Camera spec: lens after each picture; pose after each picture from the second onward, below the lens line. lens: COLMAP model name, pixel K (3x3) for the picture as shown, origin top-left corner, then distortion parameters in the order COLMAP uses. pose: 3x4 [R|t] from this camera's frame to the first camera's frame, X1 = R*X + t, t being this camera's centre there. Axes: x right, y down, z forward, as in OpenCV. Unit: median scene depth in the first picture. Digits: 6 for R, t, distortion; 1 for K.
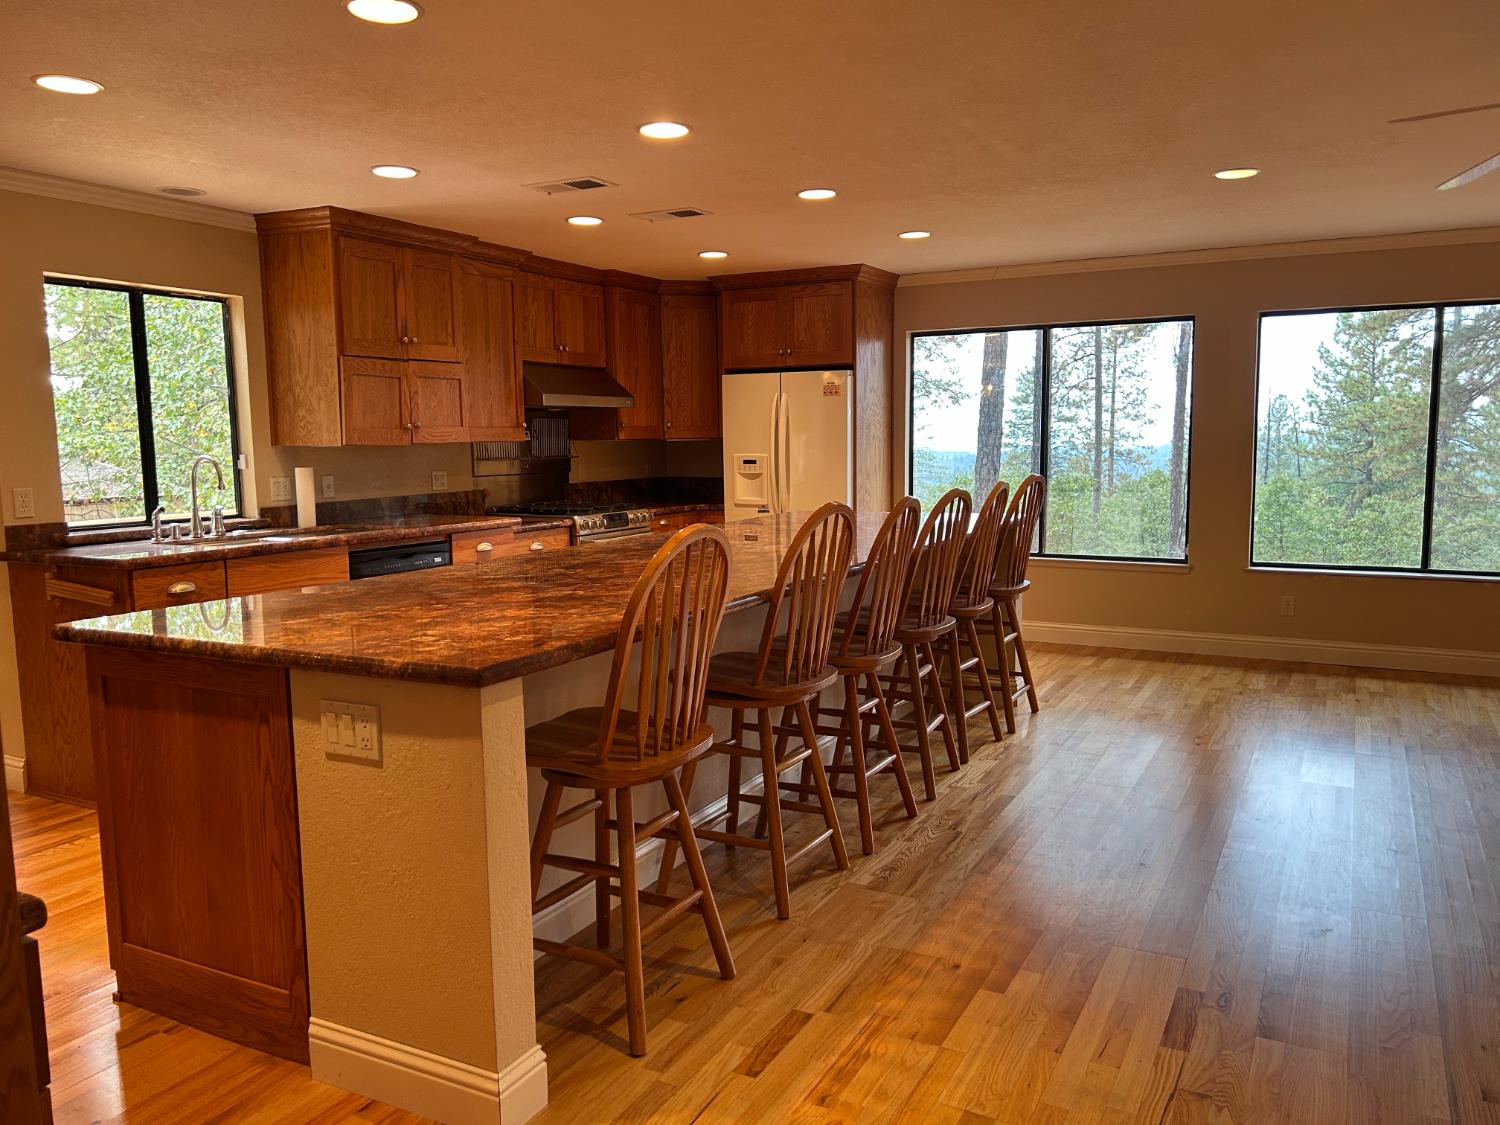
lens RADIAL K [[1135.7, 0, 740.6], [0, 1135.7, 549.4], [0, 0, 1]] dist [0.055057, -0.062354]
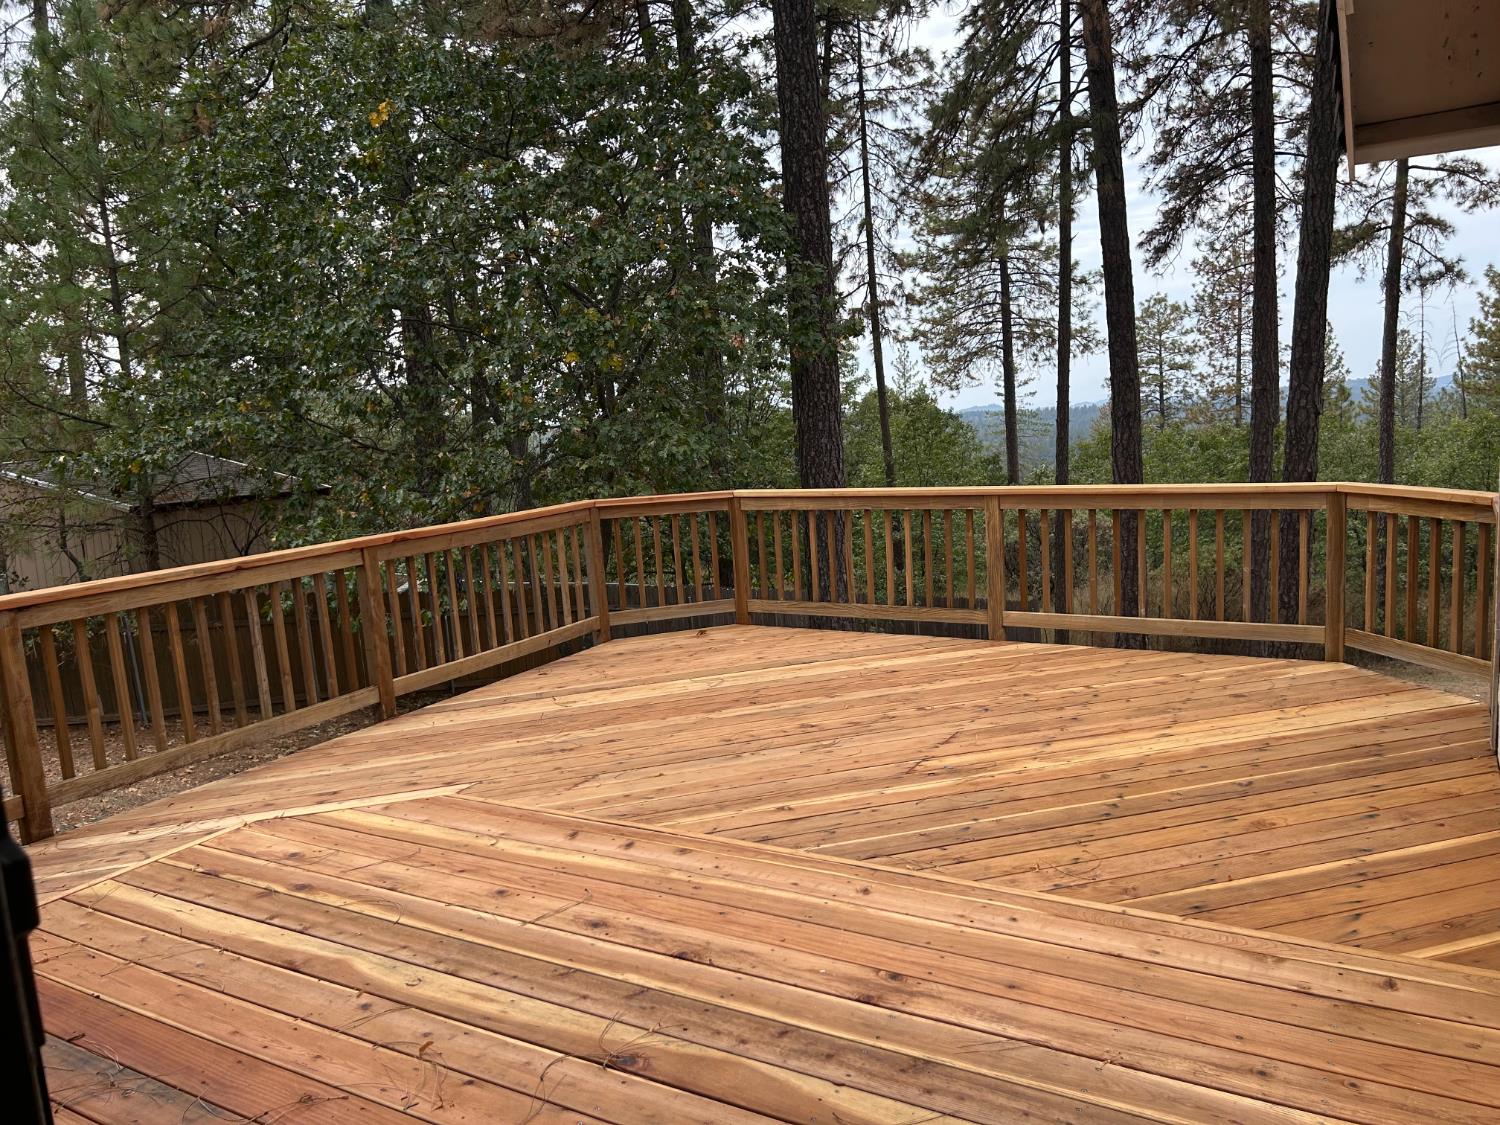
lens RADIAL K [[1135.7, 0, 775.5], [0, 1135.7, 572.9], [0, 0, 1]] dist [0.055057, -0.062354]
pose [[0.998708, -0.042992, -0.027093, -0.457011], [0.044204, 0.997970, 0.045840, -0.038821], [0.025067, -0.046978, 0.998581, 0.615928]]
